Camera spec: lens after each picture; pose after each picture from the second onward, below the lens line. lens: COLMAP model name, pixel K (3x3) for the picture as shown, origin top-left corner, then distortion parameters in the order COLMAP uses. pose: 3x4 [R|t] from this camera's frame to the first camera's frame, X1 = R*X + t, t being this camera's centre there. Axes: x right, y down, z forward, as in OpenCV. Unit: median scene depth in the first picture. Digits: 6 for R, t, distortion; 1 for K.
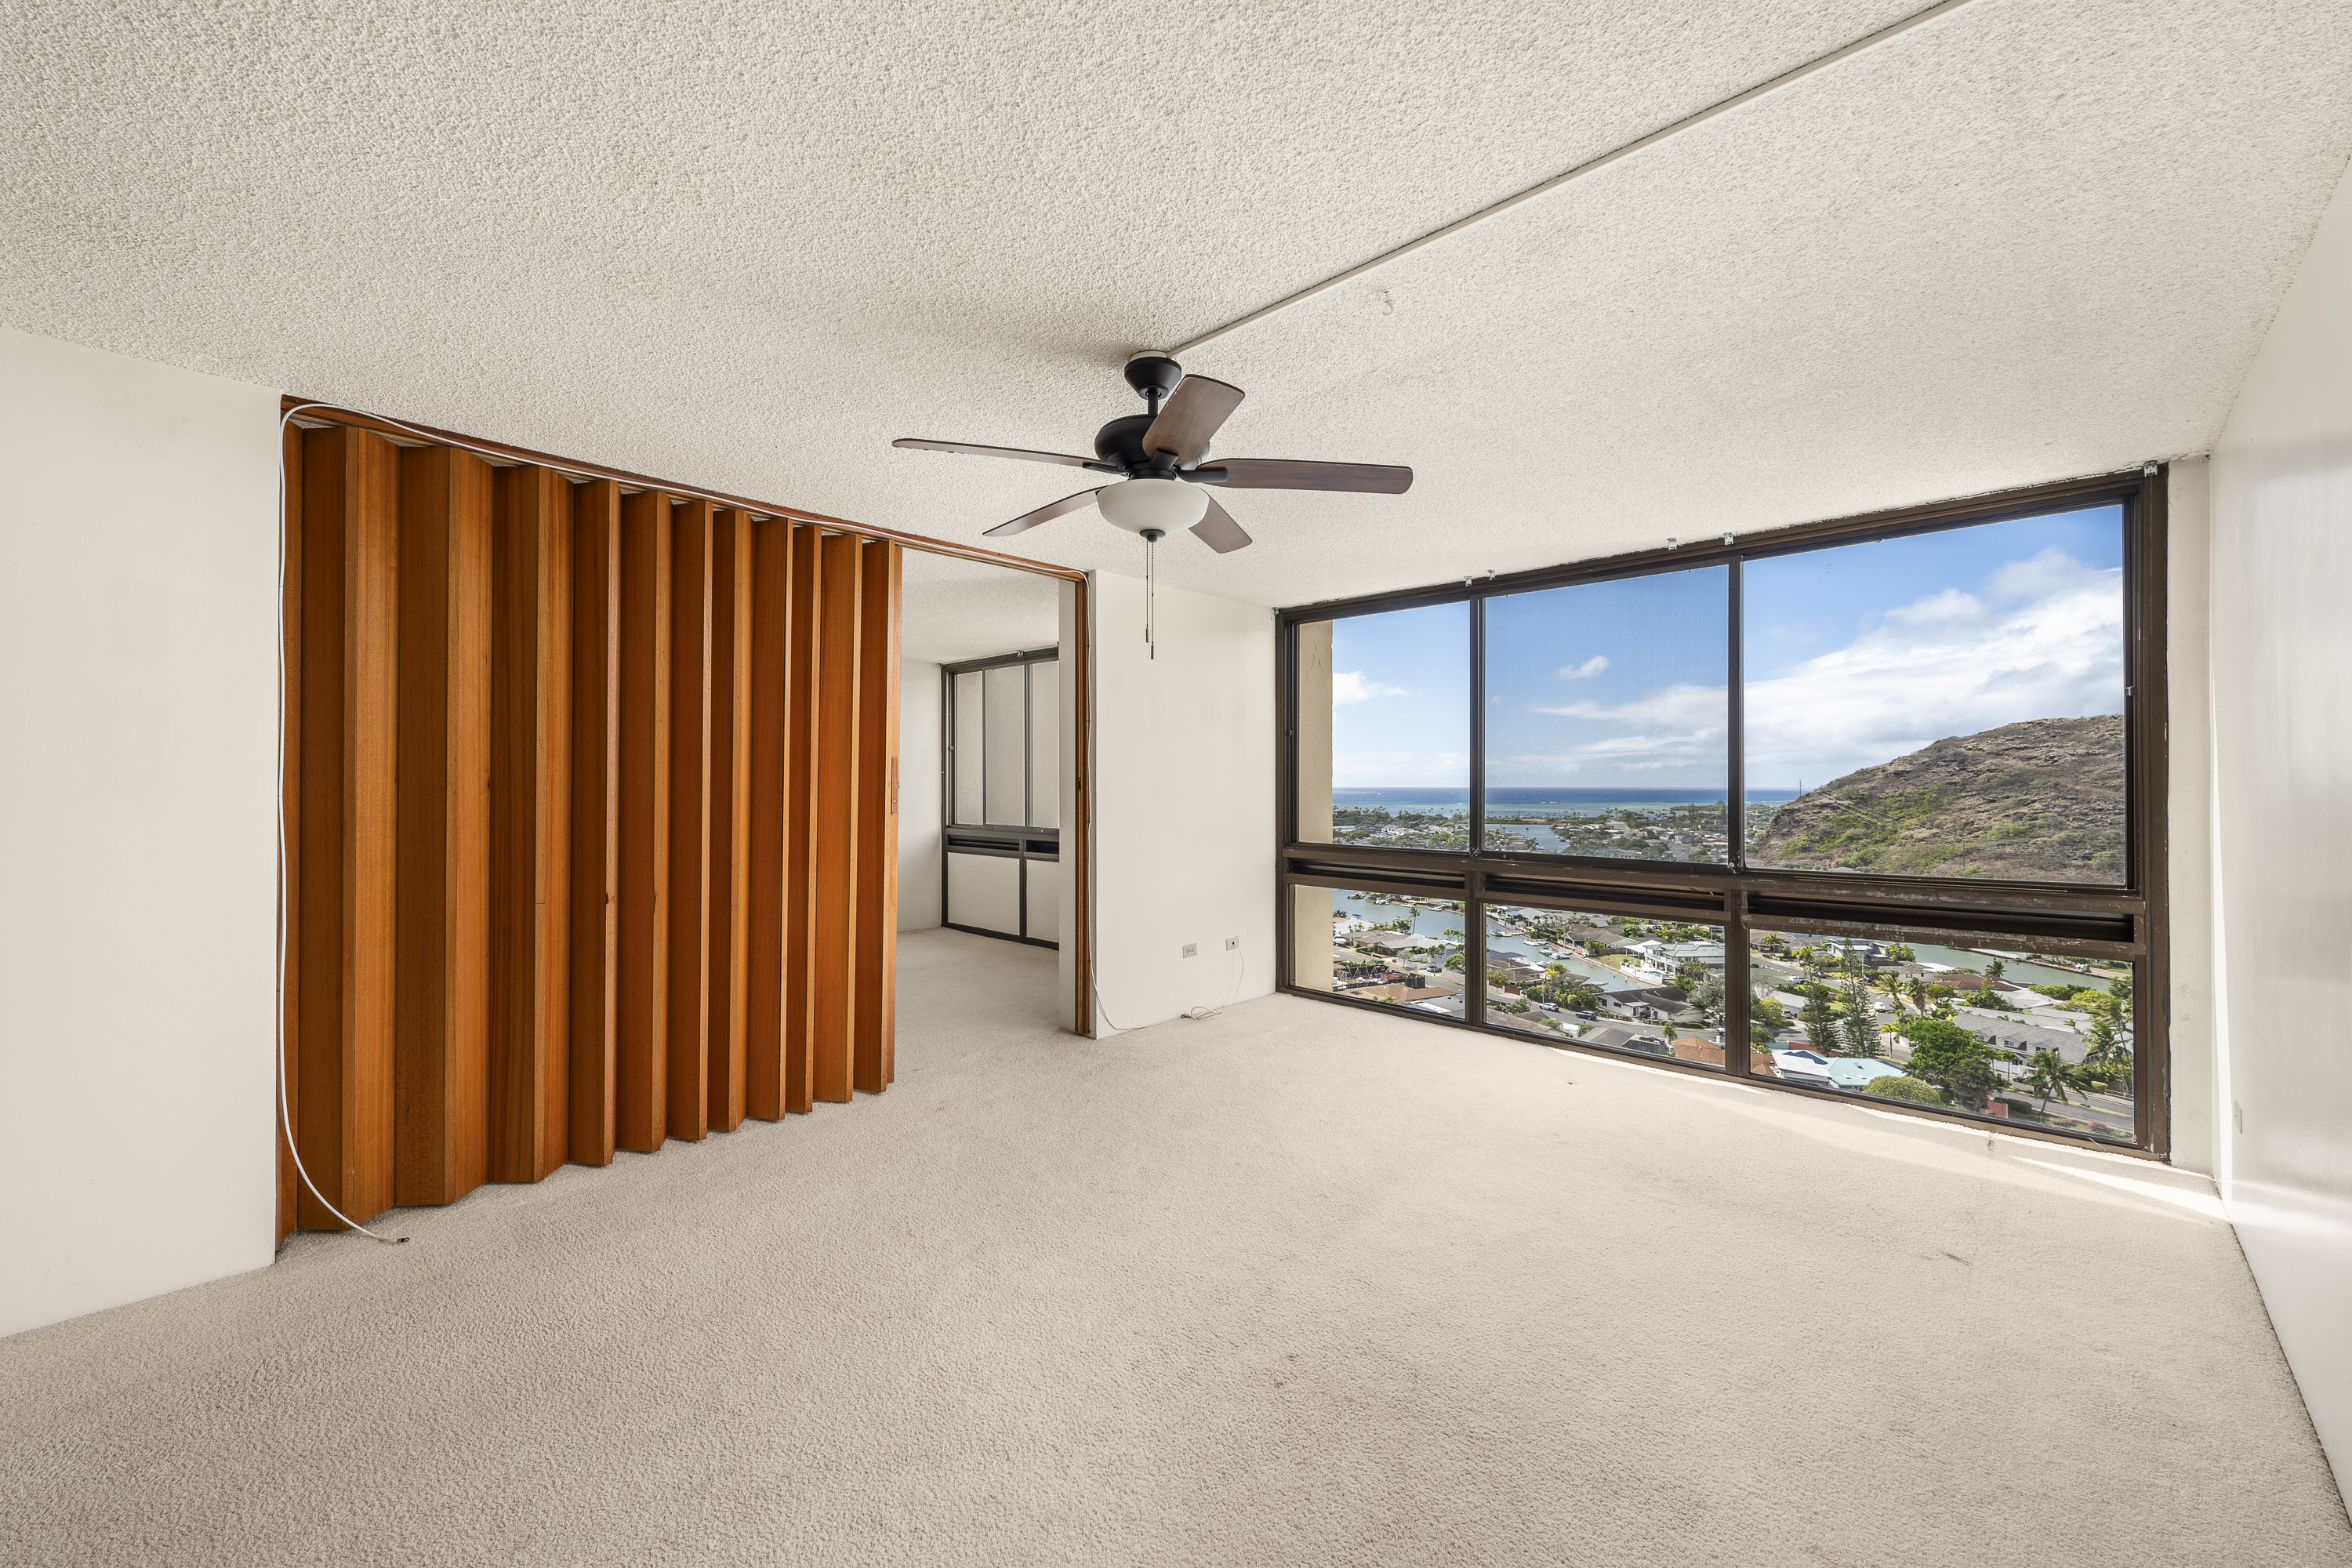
lens RADIAL K [[911.6, 0, 1208.0], [0, 911.6, 790.0], [0, 0, 1]] dist [0.009336, -0.000130]
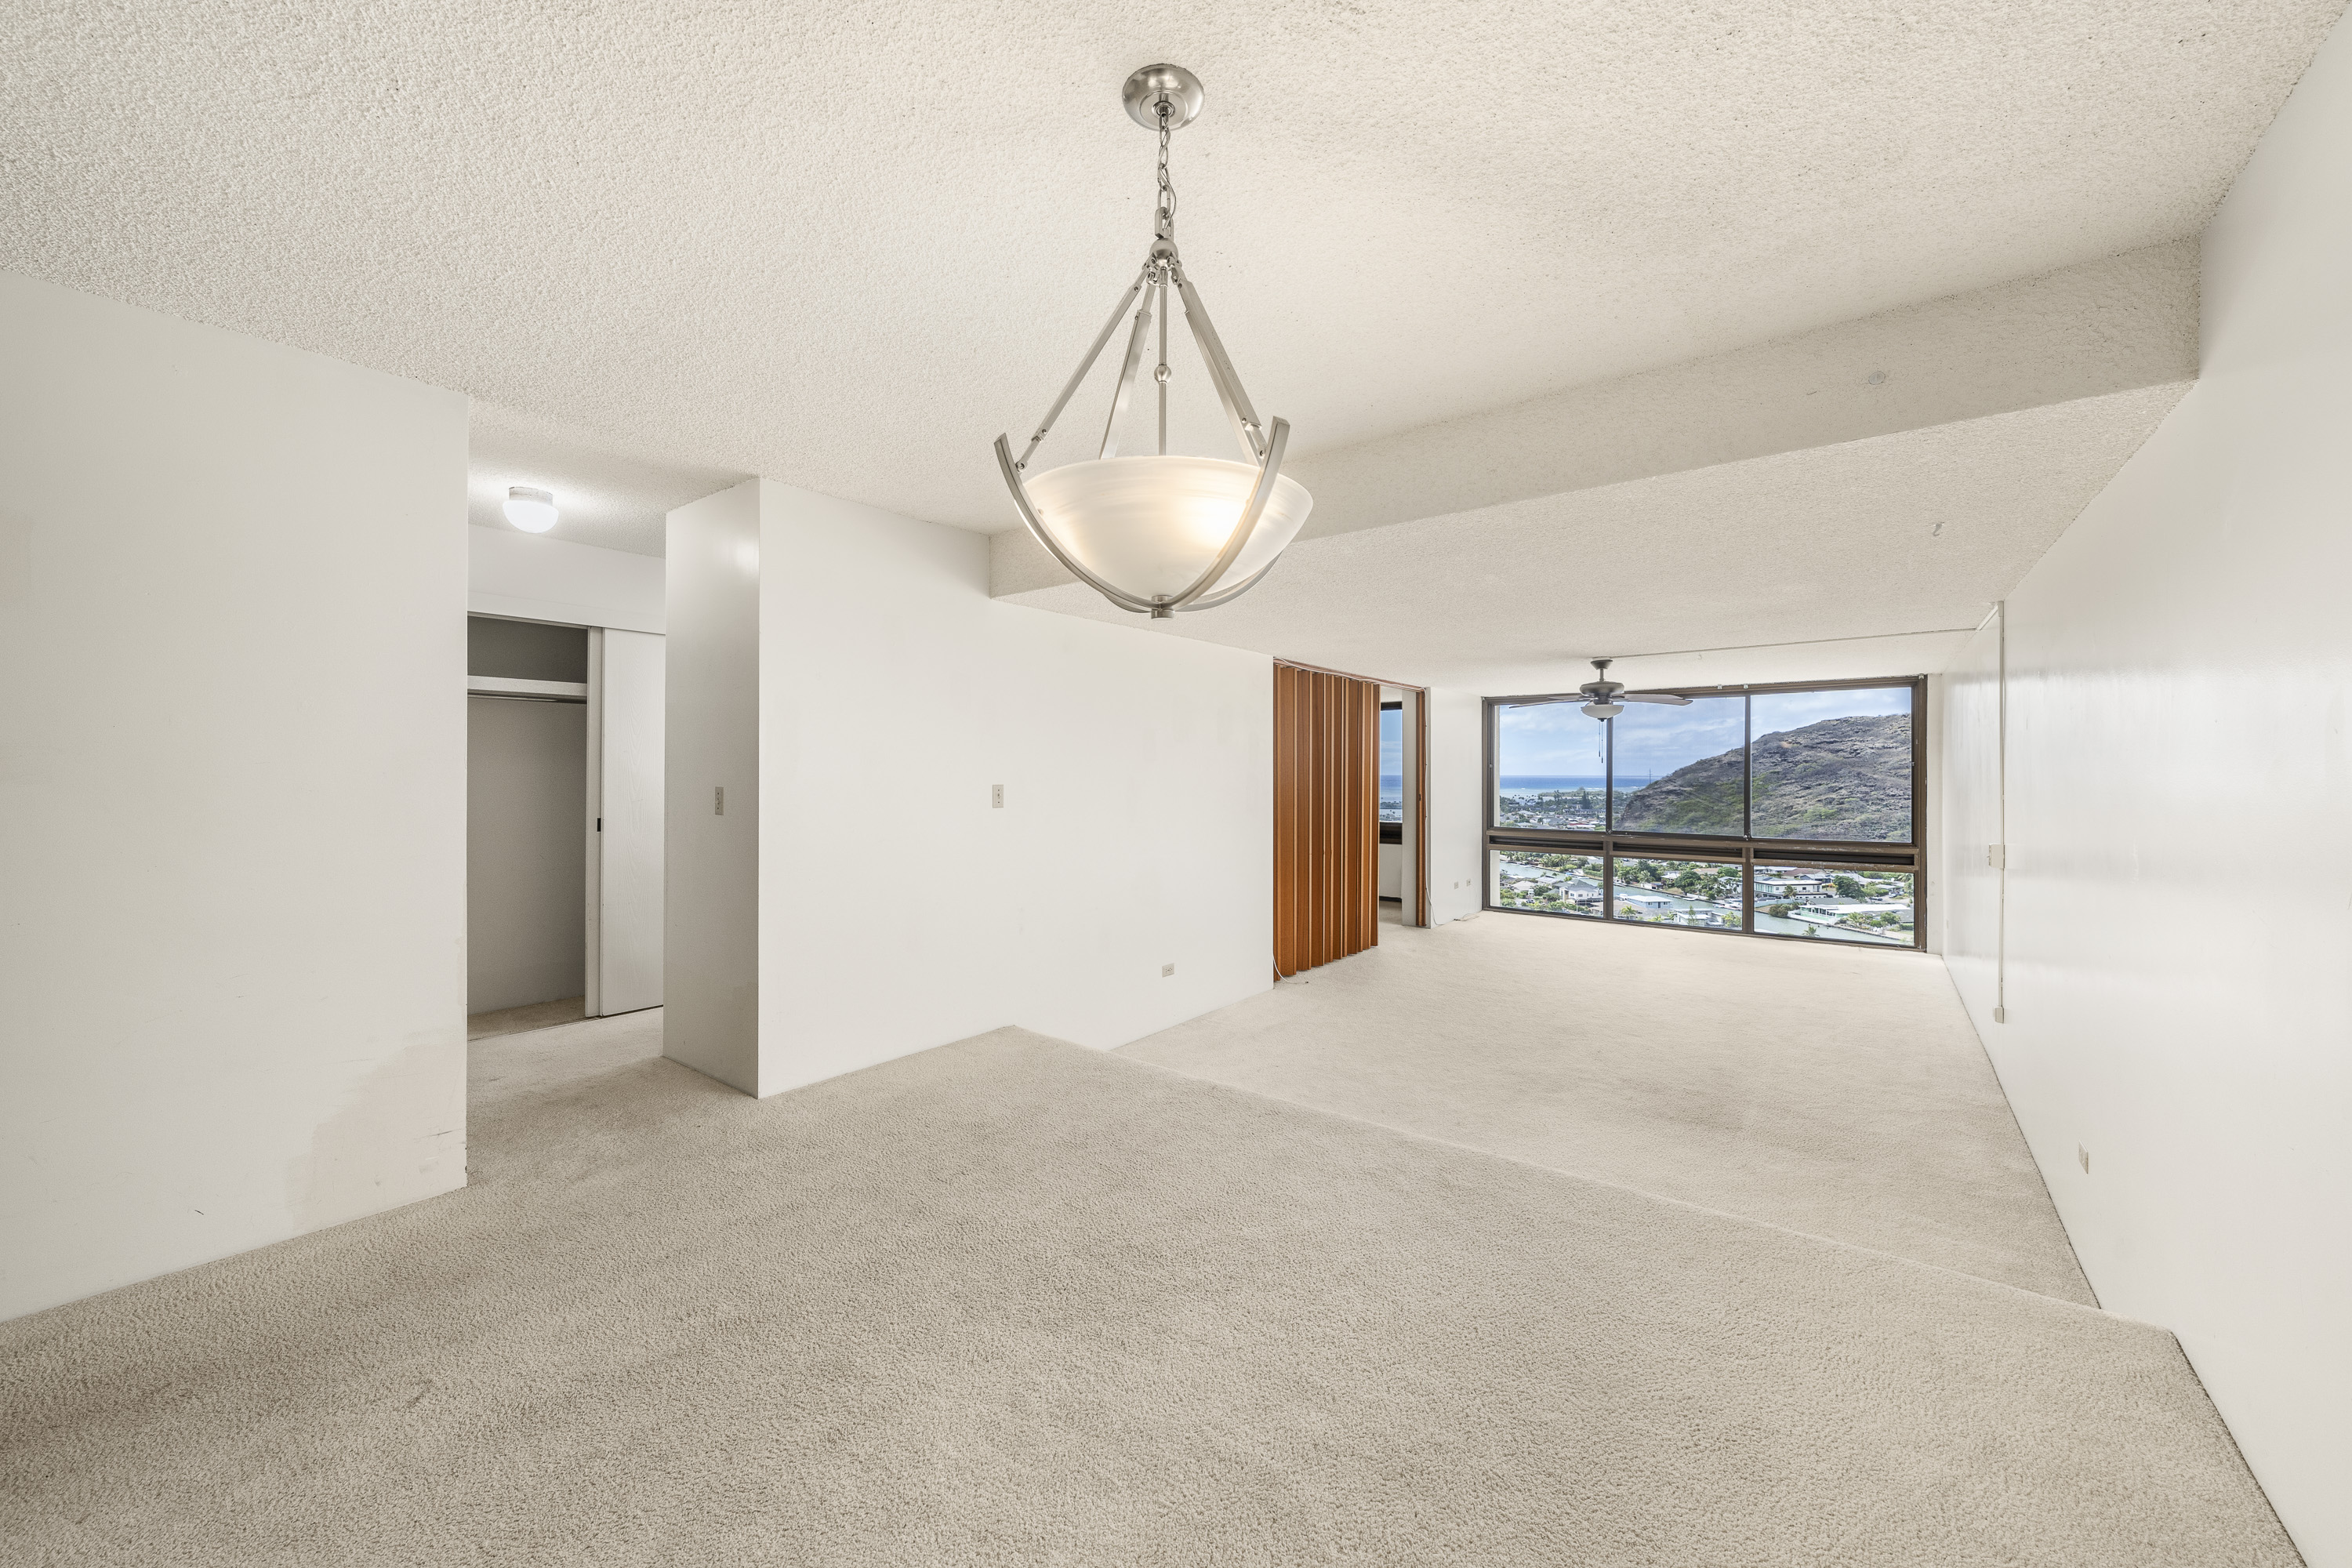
lens RADIAL K [[911.6, 0, 1169.3], [0, 911.6, 780.8], [0, 0, 1]] dist [0.009336, -0.000130]
pose [[0.994687, 0.000786, 0.102938, -0.702784], [-0.001513, 0.999974, 0.006992, -0.043149], [-0.102930, -0.007110, 0.994663, -0.705674]]
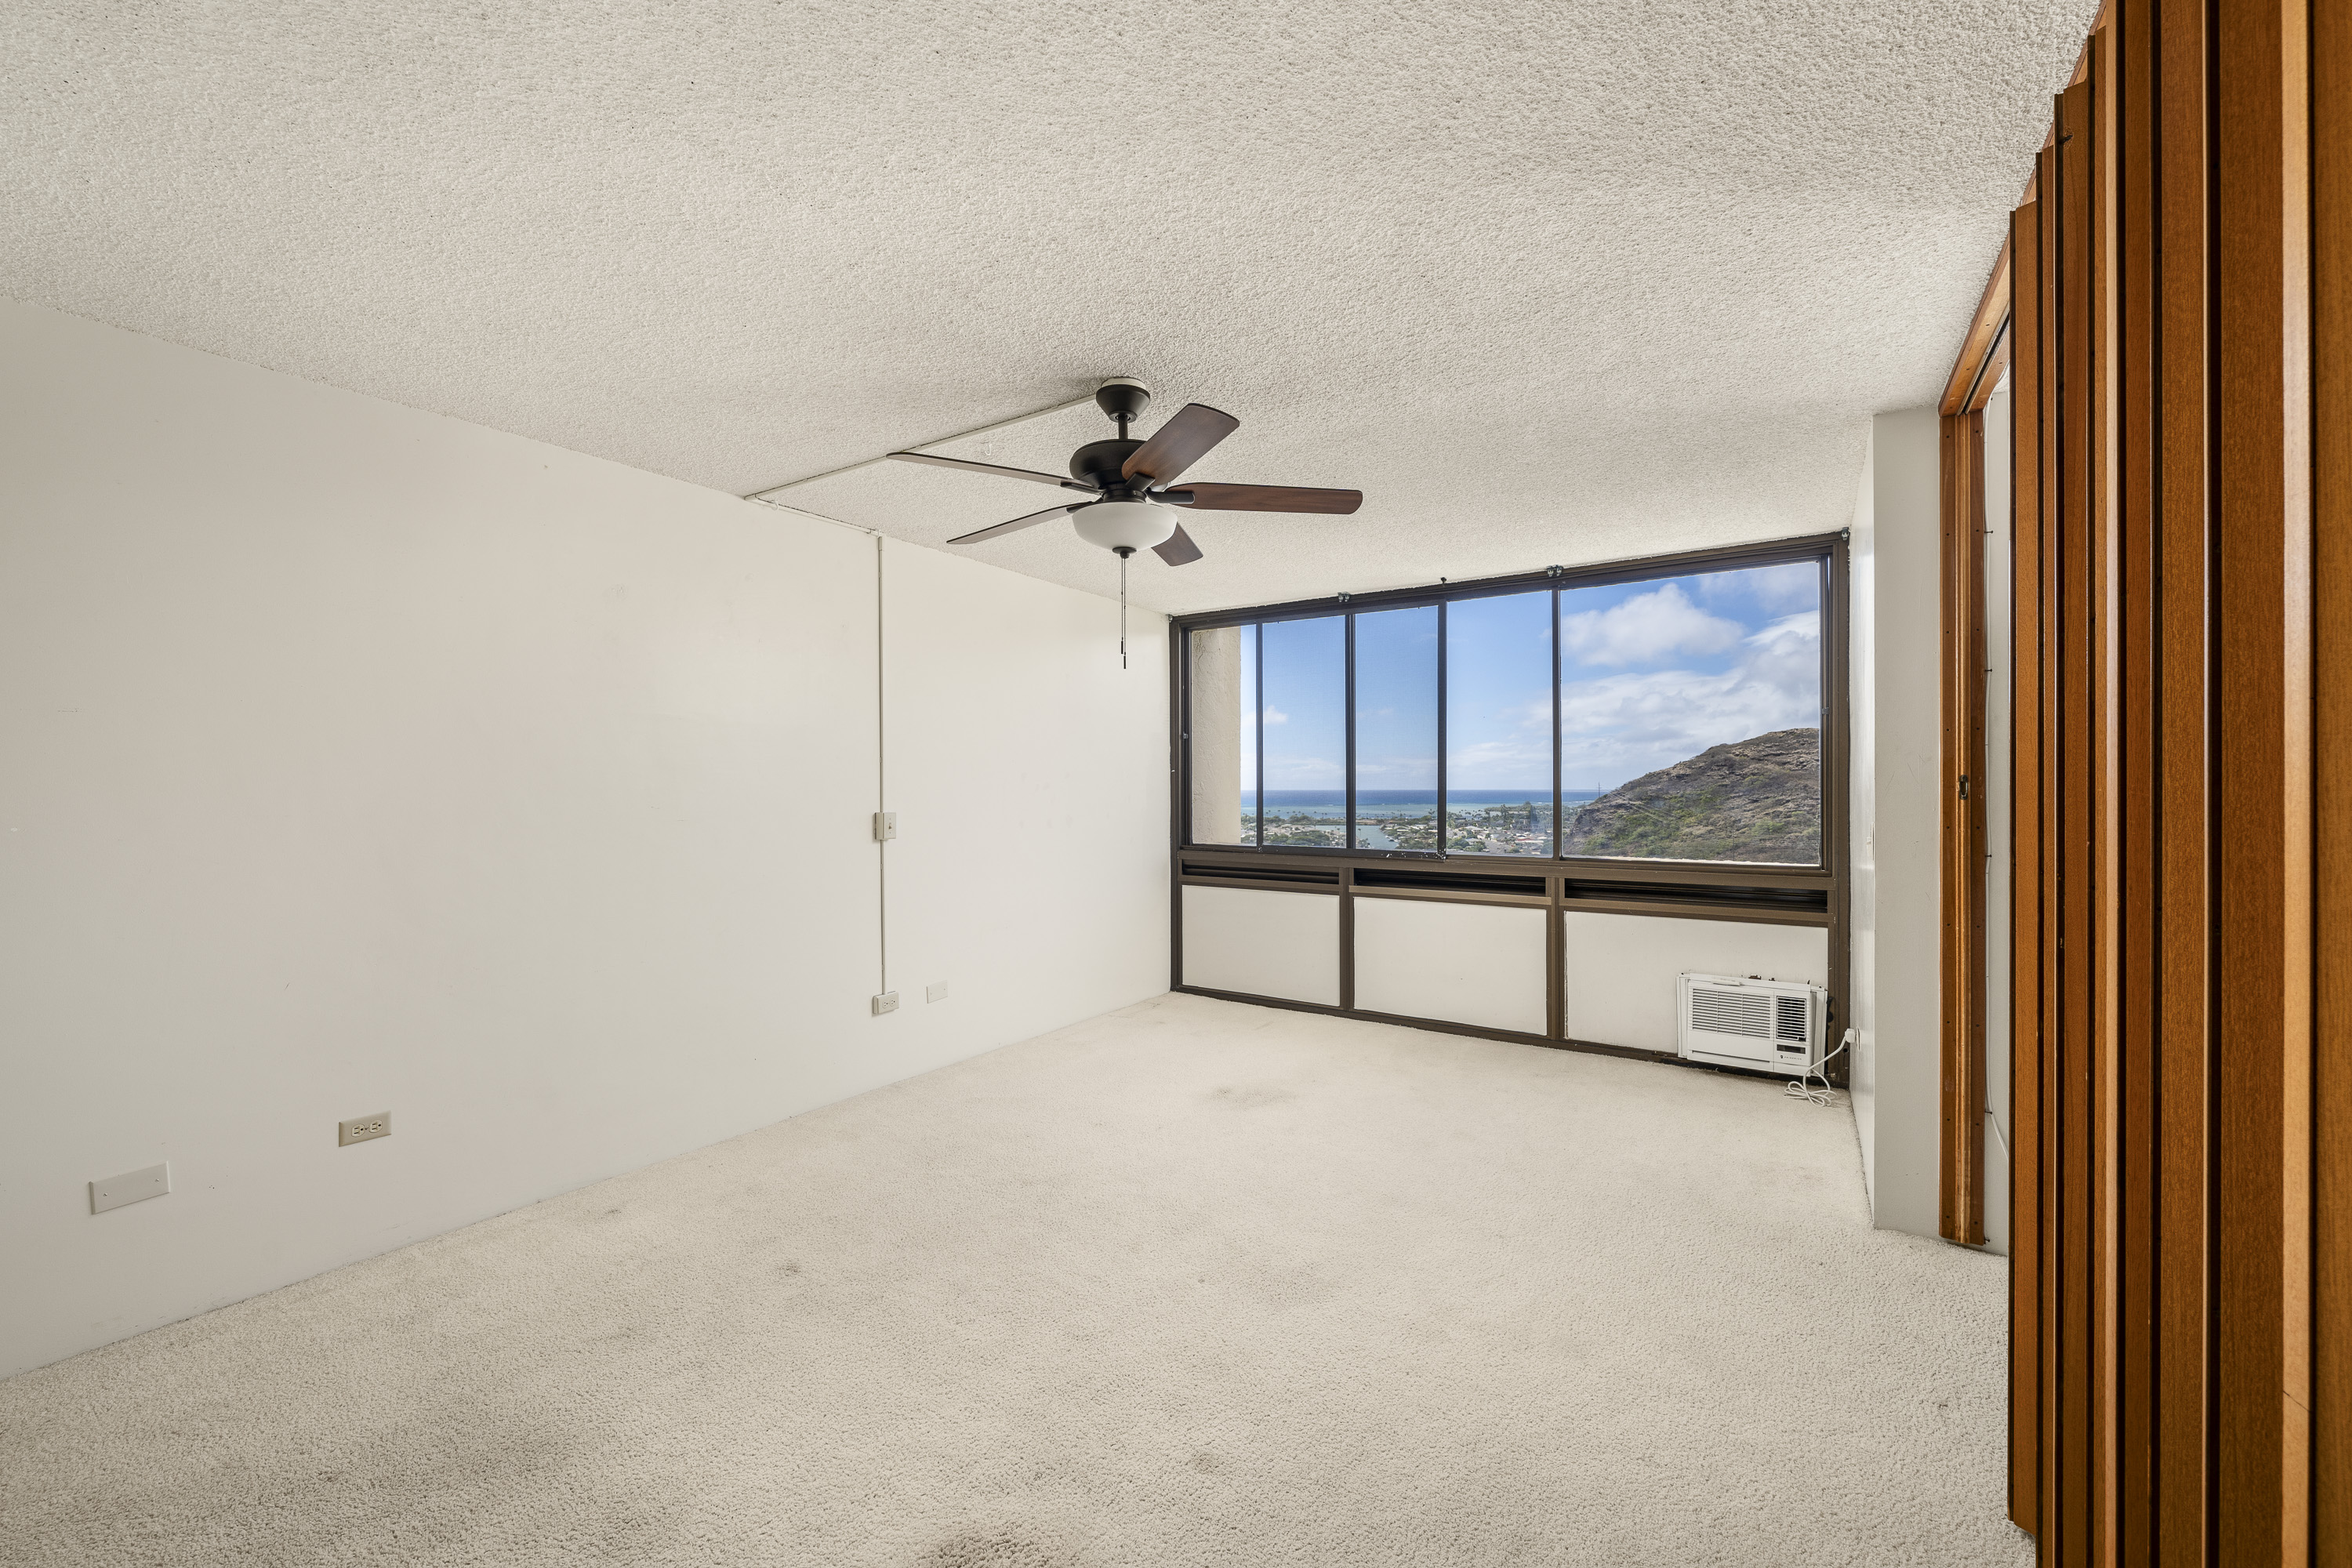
lens RADIAL K [[911.6, 0, 1189.0], [0, 911.6, 787.0], [0, 0, 1]] dist [0.009336, -0.000130]
pose [[0.987985, -0.002404, 0.154532, -0.062688], [0.003483, 0.999971, -0.006713, 0.000043], [-0.154511, 0.007170, 0.987965, -0.022280]]
